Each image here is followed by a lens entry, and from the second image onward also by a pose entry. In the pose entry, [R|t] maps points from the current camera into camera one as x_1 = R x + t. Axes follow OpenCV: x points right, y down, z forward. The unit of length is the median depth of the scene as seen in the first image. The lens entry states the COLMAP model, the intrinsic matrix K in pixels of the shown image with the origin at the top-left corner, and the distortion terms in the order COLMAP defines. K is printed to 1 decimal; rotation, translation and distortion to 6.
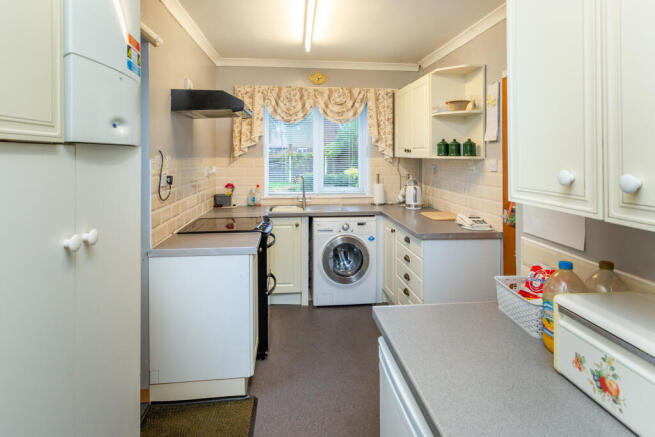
lens RADIAL K [[316.9, 0, 328.2], [0, 316.9, 219.0], [0, 0, 1]] dist [-0.004533, 0.000808]
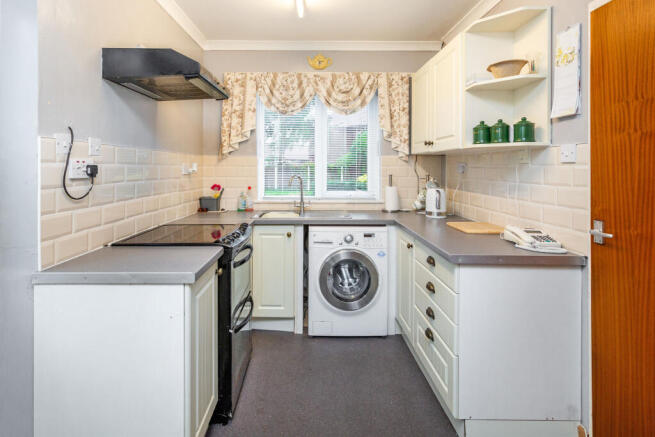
lens RADIAL K [[316.9, 0, 314.1], [0, 316.9, 207.4], [0, 0, 1]] dist [-0.004533, 0.000808]
pose [[0.996407, 0.014877, -0.083374, 0.032374], [-0.019705, 0.998158, -0.057385, -0.005739], [0.082367, 0.058821, 0.994865, 0.186569]]
